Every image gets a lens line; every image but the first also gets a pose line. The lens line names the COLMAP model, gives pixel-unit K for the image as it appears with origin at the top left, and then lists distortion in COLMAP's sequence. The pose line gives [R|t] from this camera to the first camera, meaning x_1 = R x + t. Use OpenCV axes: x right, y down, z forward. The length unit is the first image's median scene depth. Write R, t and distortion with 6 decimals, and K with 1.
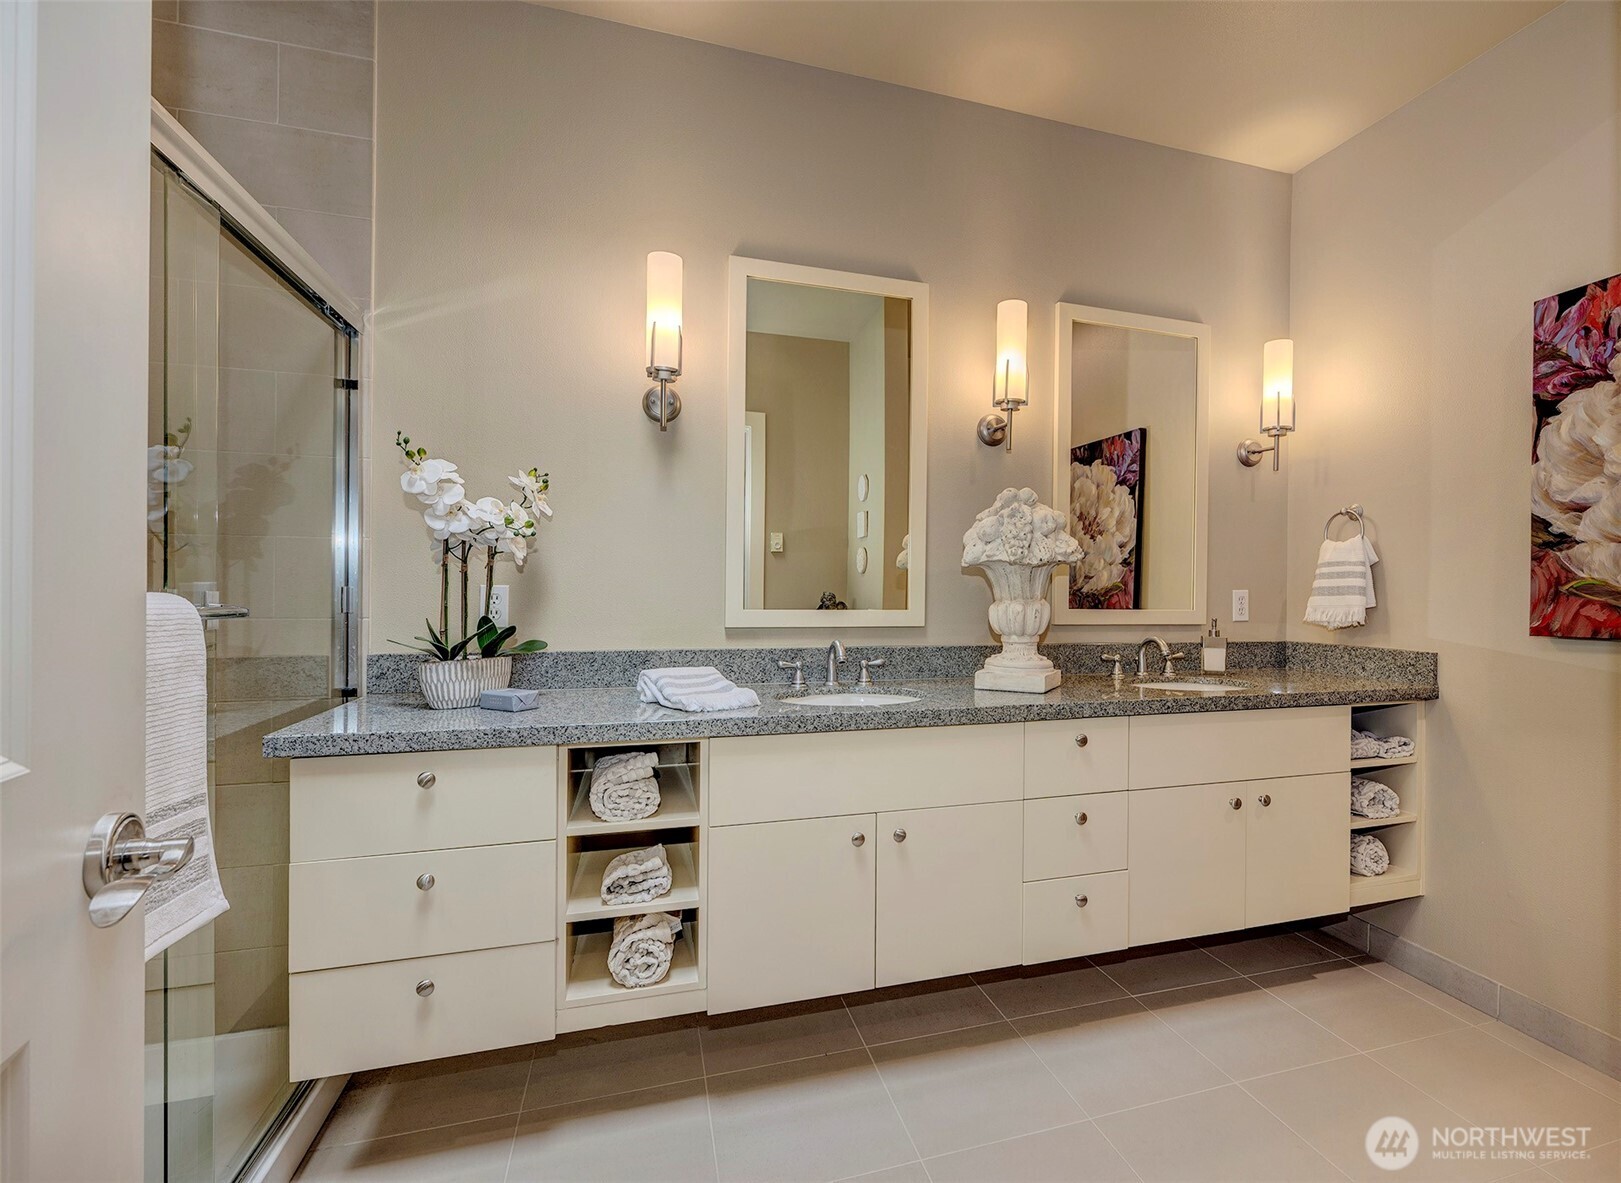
lens RADIAL K [[714.3, 0, 814.0], [0, 714.3, 586.5], [0, 0, 1]] dist [-0.004763, -0.000099]
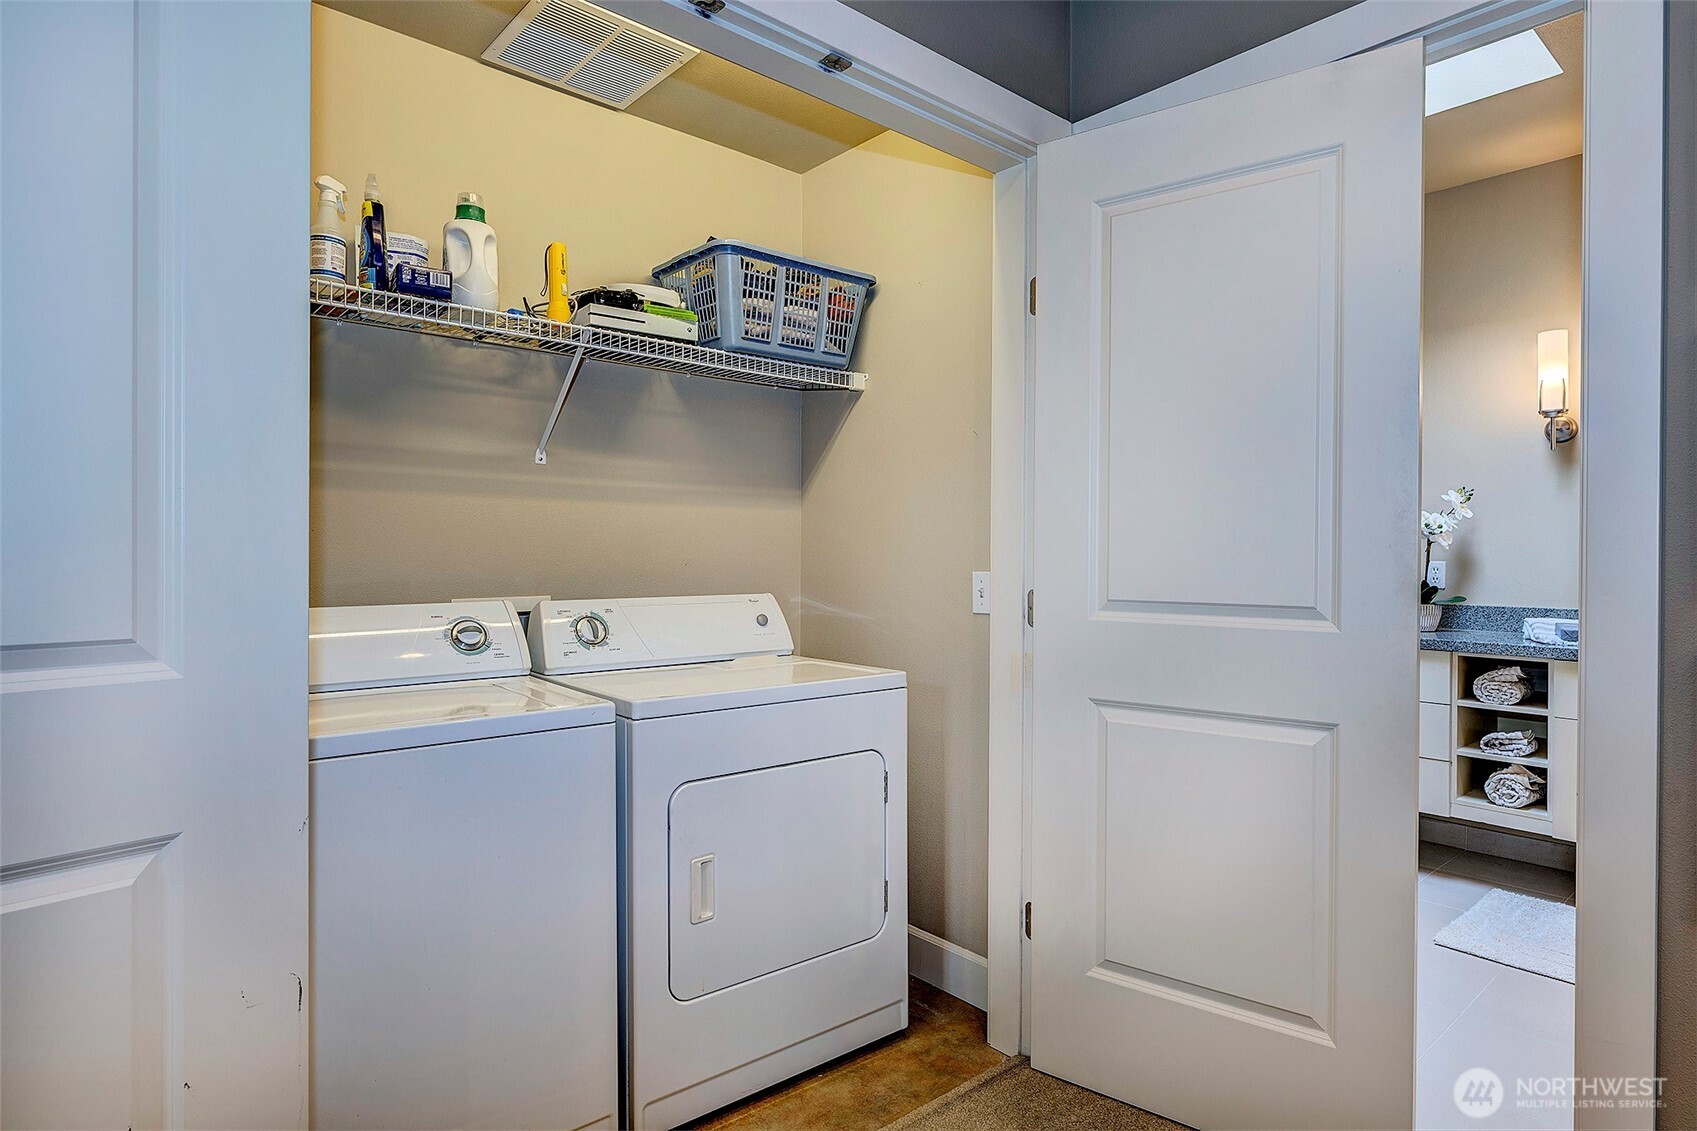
lens RADIAL K [[935.1, 0, 852.6], [0, 935.1, 563.0], [0, 0, 1]] dist [-0.002126, -0.000575]
pose [[0.404428, -0.002289, -0.914567, 1.092408], [-0.000917, 0.999995, -0.002908, 0.007950], [0.914570, 0.002015, 0.404424, -1.216863]]
